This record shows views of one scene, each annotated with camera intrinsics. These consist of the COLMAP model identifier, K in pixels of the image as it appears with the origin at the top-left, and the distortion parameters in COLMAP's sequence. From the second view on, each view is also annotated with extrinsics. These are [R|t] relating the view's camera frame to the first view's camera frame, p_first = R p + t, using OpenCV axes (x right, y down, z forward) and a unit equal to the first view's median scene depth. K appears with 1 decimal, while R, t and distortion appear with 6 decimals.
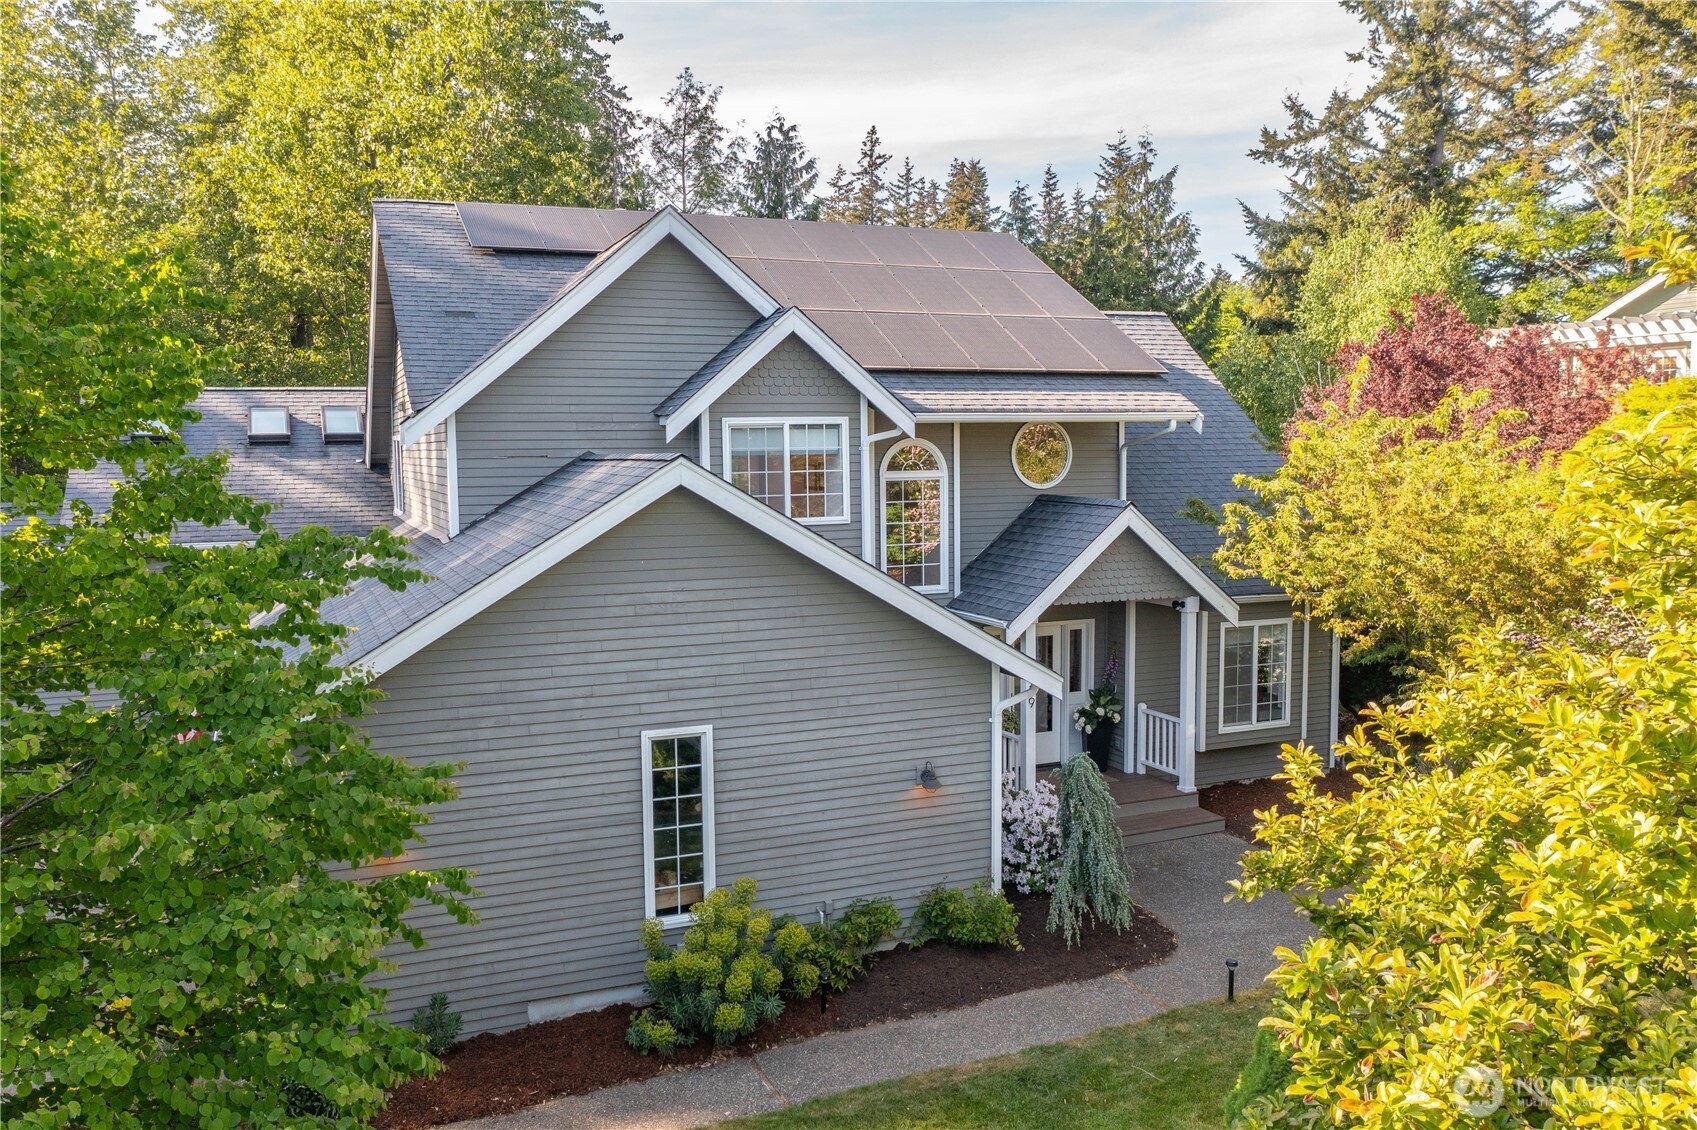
lens RADIAL K [[1329.0, 0, 855.7], [0, 1329.0, 568.1], [0, 0, 1]] dist [-0.022310, 0.013509]
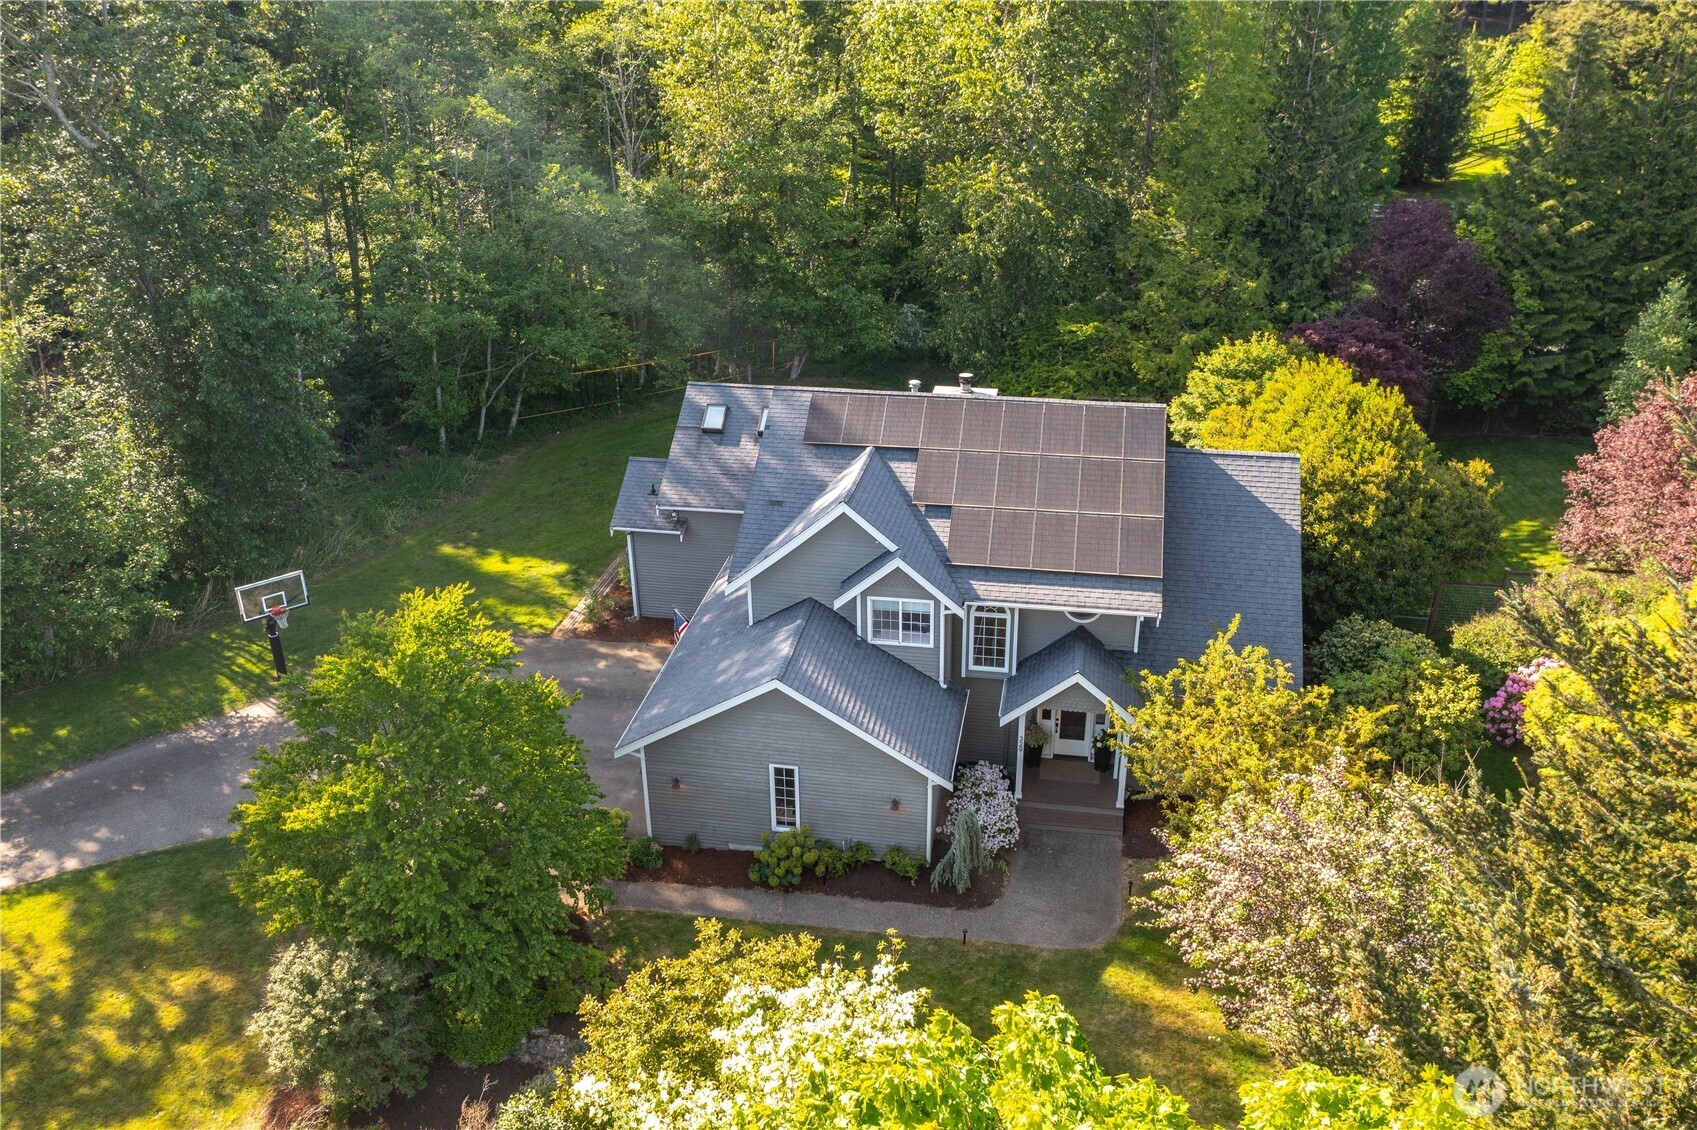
lens RADIAL K [[1329.0, 0, 852.9], [0, 1329.0, 565.6], [0, 0, 1]] dist [-0.022310, 0.013509]
pose [[0.827859, 0.246065, -0.504084, 0.917894], [-0.040992, 0.922785, 0.383130, -0.957042], [0.559436, -0.296514, 0.774023, -0.598813]]
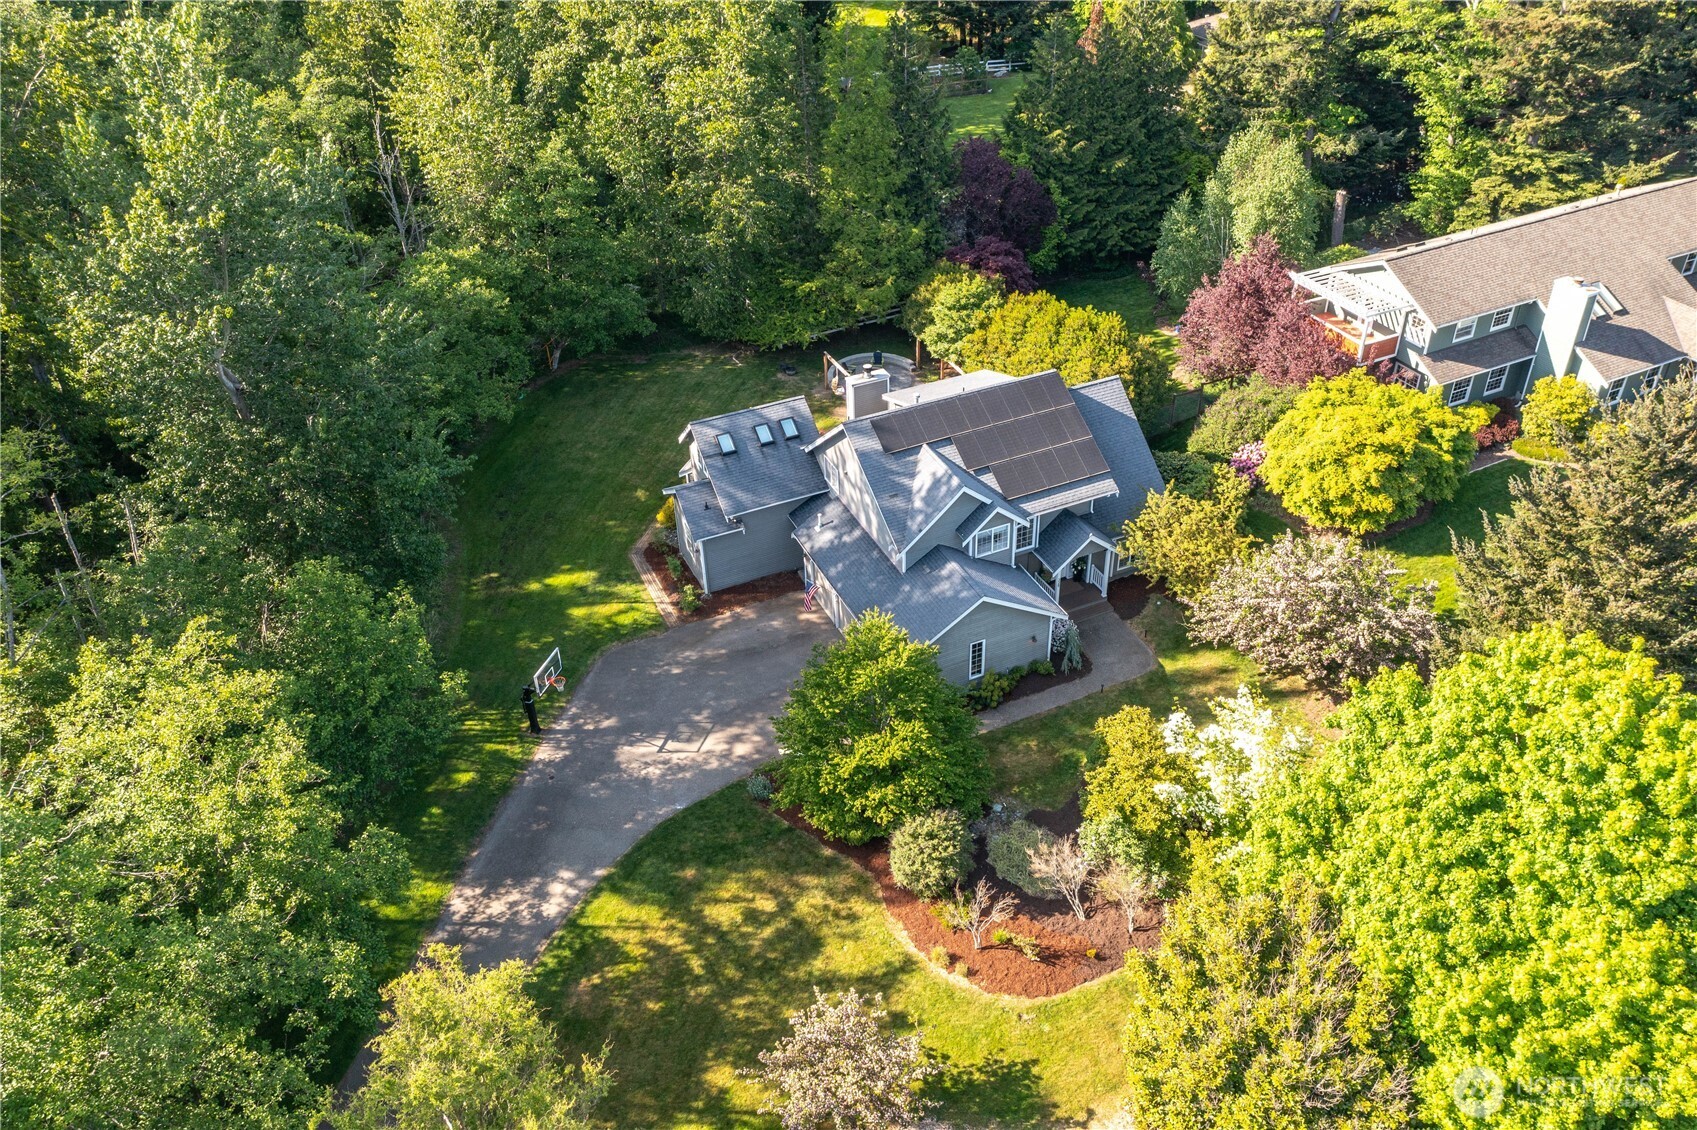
lens RADIAL K [[1329.0, 0, 844.5], [0, 1329.0, 563.9], [0, 0, 1]] dist [-0.022310, 0.013509]
pose [[0.999789, -0.020439, -0.002055, -0.446608], [0.018537, 0.854560, 0.519022, -1.886460], [-0.008853, -0.518951, 0.854758, -2.051732]]
